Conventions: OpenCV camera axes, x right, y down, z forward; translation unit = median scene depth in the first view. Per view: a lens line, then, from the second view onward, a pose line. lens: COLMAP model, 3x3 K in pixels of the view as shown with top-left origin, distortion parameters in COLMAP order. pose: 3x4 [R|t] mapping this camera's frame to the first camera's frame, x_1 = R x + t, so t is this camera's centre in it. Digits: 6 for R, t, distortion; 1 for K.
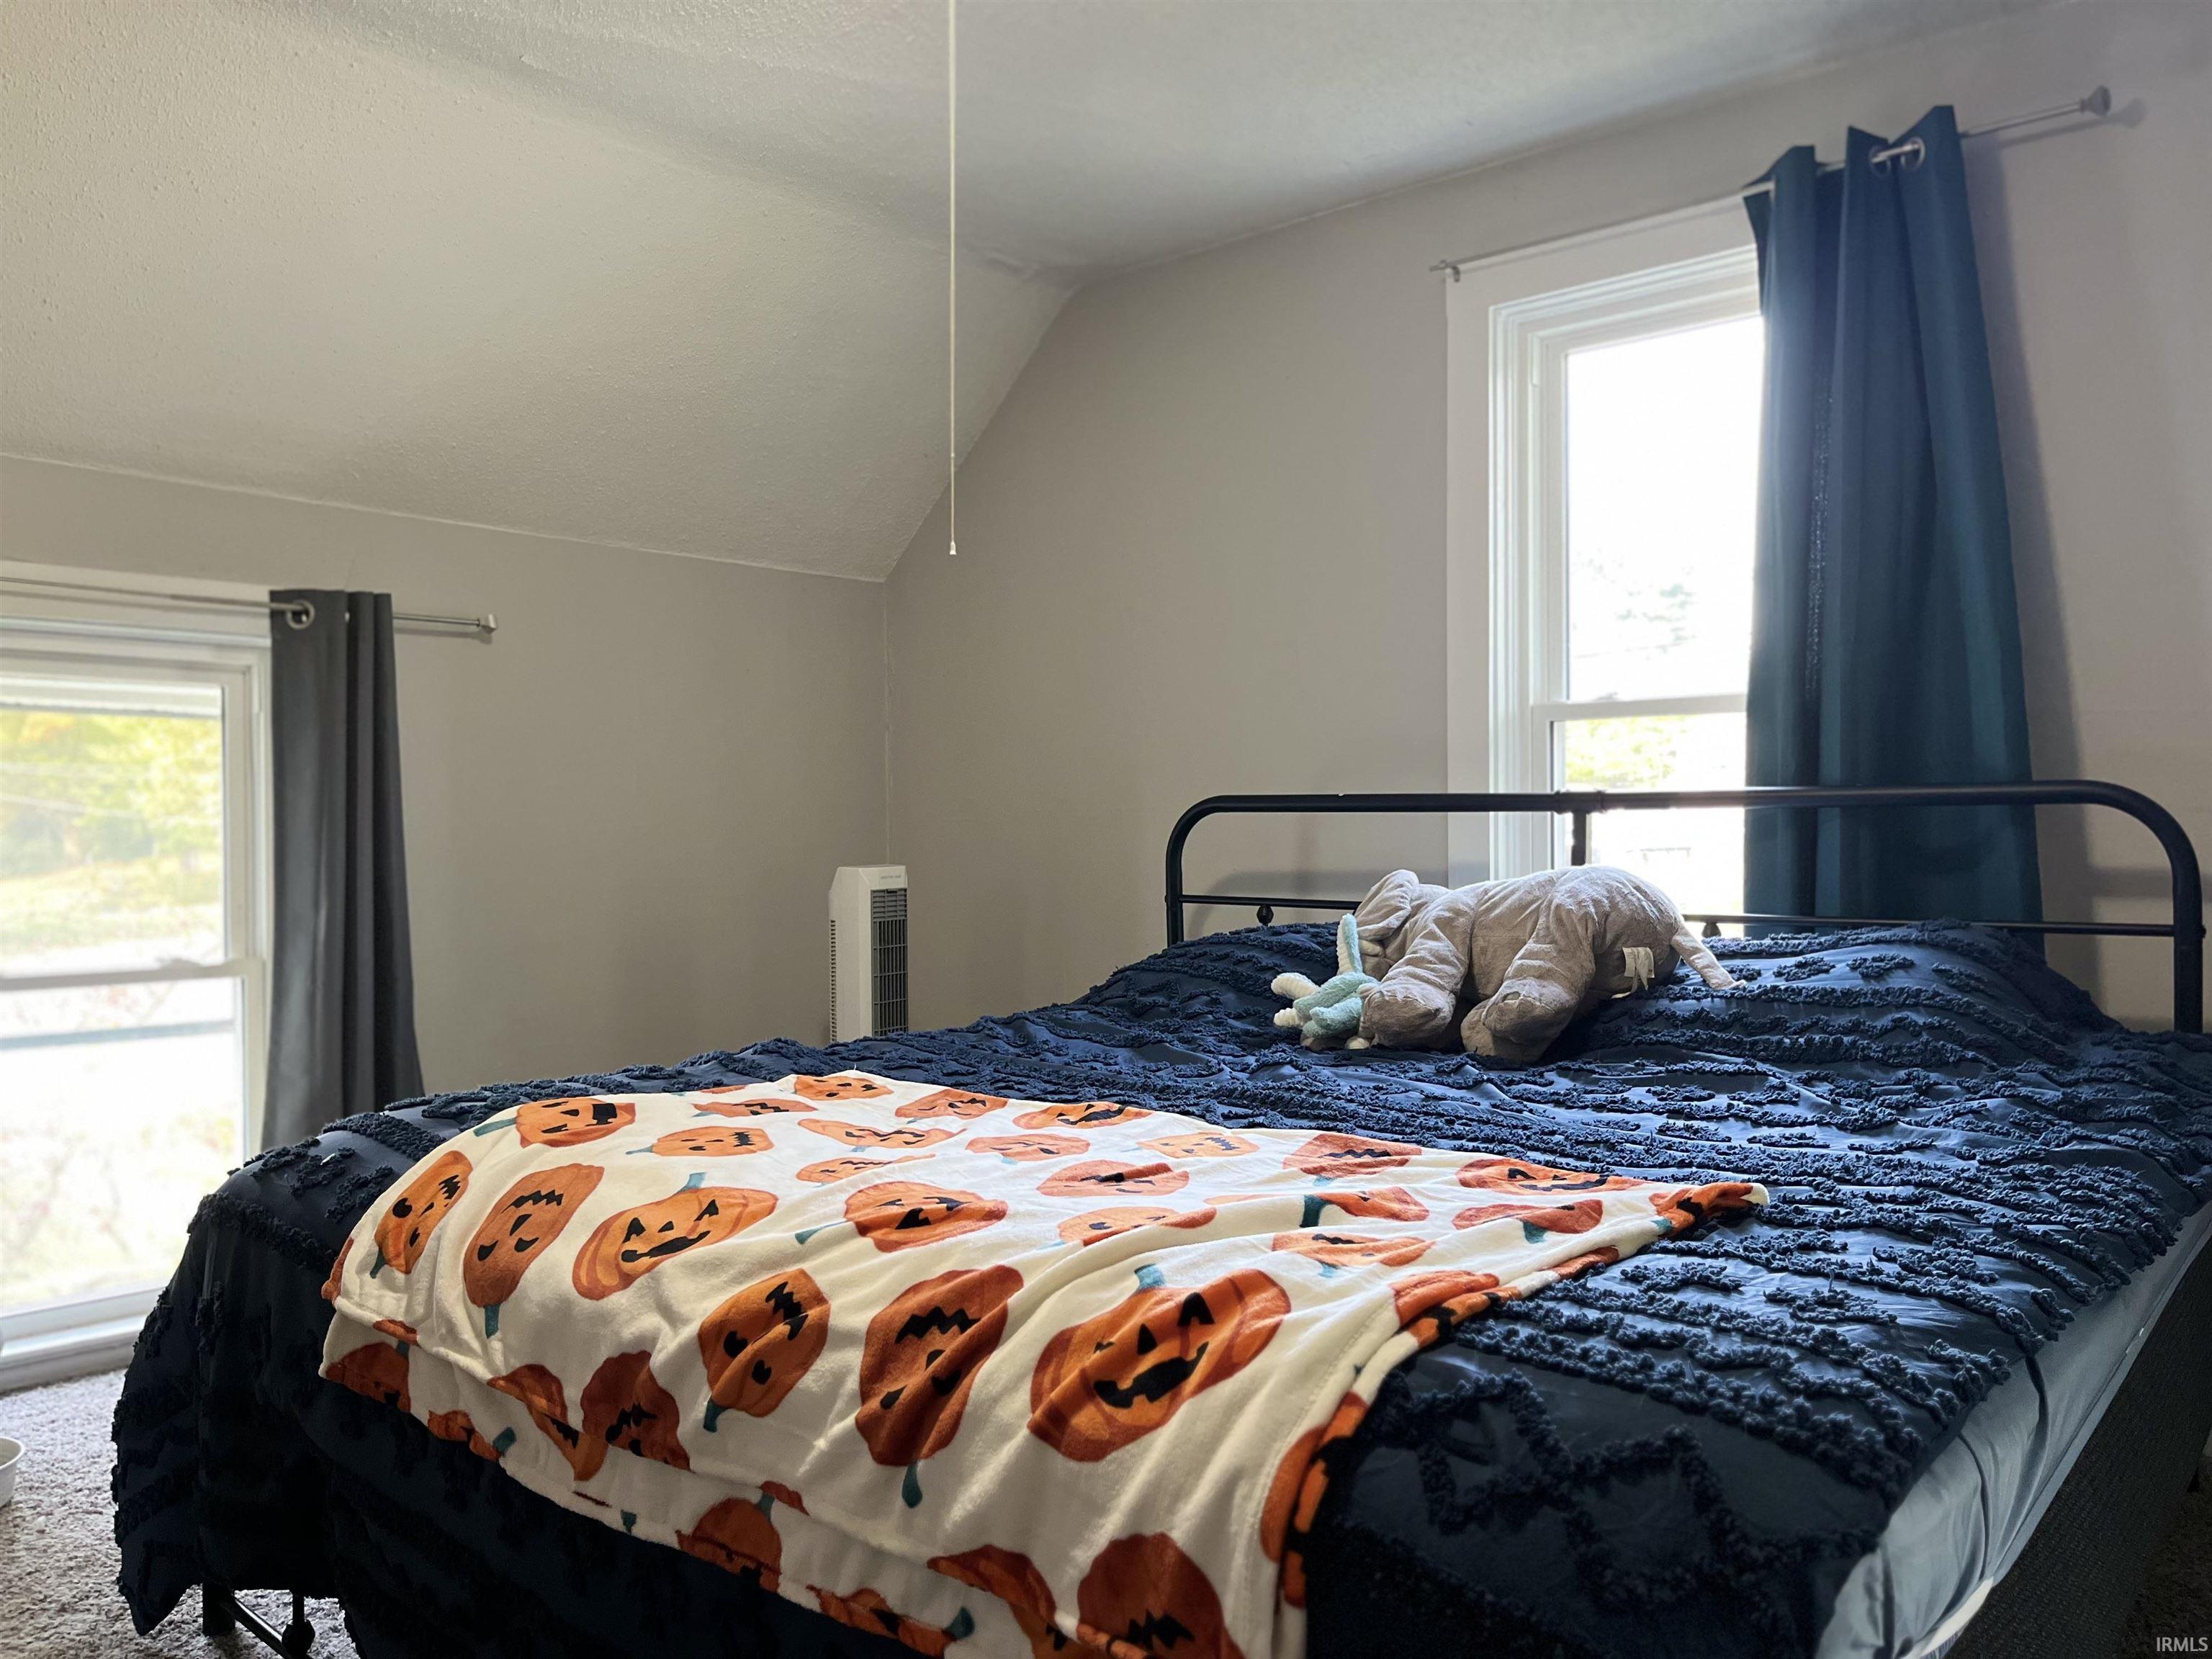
lens RADIAL K [[1711.8, 0, 1091.9], [0, 1711.8, 827.3], [0, 0, 1]] dist [0.059216, -0.086612]
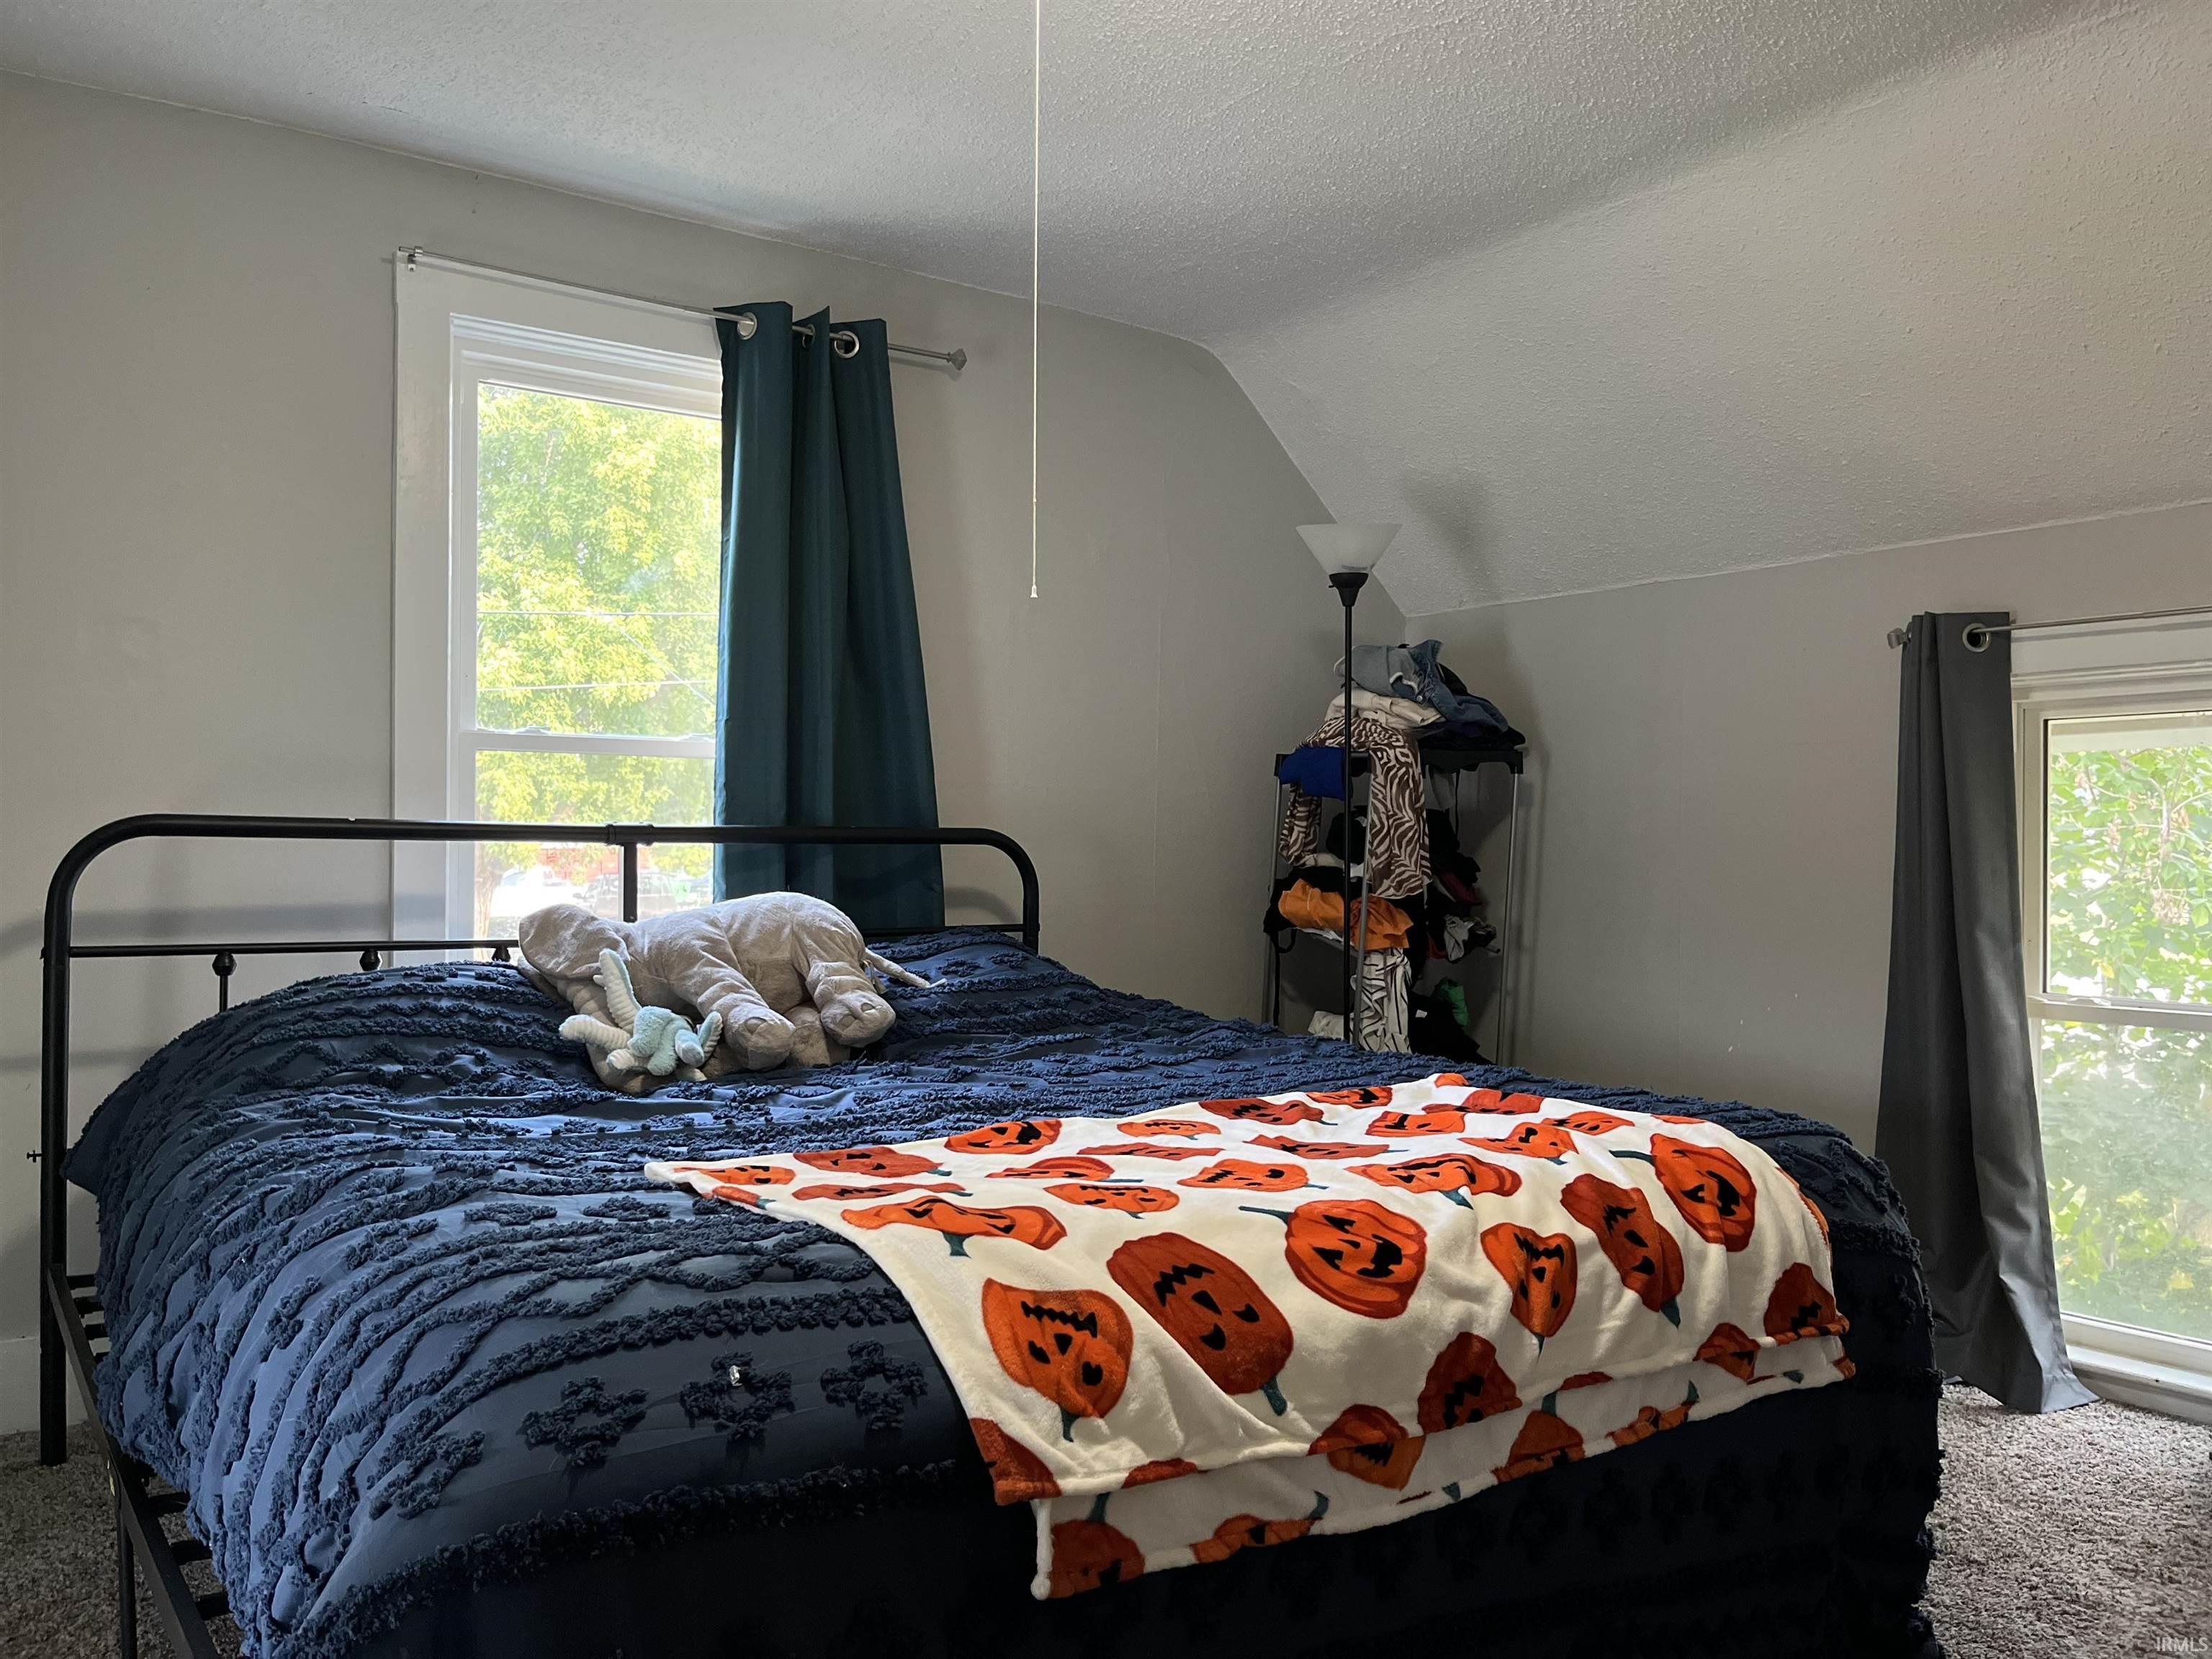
lens RADIAL K [[1740.1, 0, 1106.0], [0, 1740.1, 829.5], [0, 0, 1]] dist [0.026047, 0.000108]
pose [[0.224647, 0.016402, 0.974302, -1.224250], [-0.008469, 0.999853, -0.014880, -0.007558], [-0.974403, -0.004909, 0.224753, 0.827098]]
